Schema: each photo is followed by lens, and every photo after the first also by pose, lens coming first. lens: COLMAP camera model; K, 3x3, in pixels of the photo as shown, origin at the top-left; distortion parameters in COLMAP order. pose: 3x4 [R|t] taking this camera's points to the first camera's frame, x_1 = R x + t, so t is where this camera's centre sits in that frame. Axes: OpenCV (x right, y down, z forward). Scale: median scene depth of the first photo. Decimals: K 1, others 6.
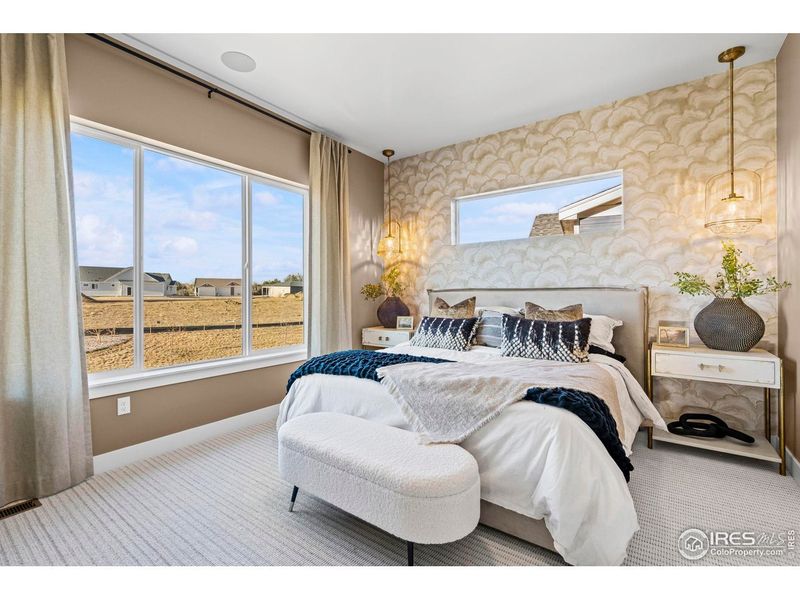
lens RADIAL K [[364.0, 0, 396.7], [0, 364.0, 299.4], [0, 0, 1]] dist [0.000281, 0.000350]
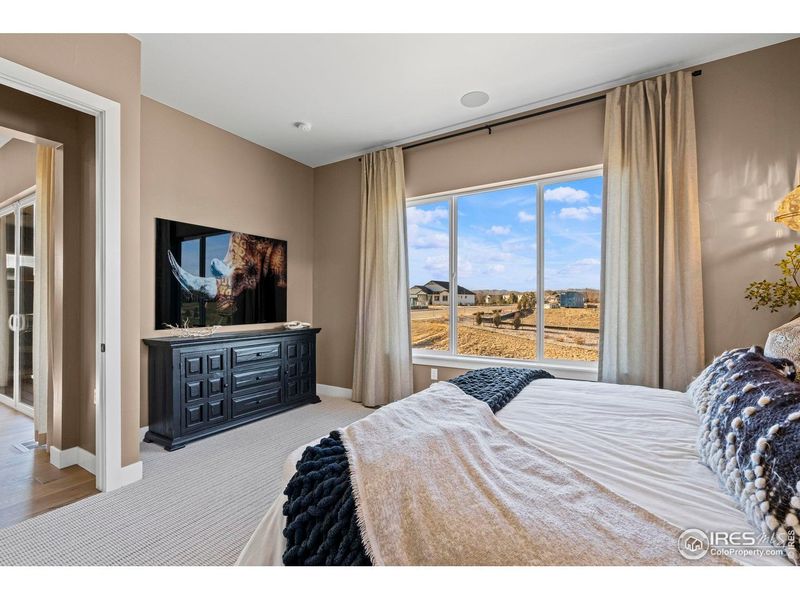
lens RADIAL K [[364.0, 0, 396.7], [0, 364.0, 299.4], [0, 0, 1]] dist [0.000281, 0.000350]
pose [[0.078916, 0.005174, -0.996868, 0.545734], [-0.002479, 0.999984, 0.004994, -0.020985], [0.996878, 0.002077, 0.078928, 0.519205]]
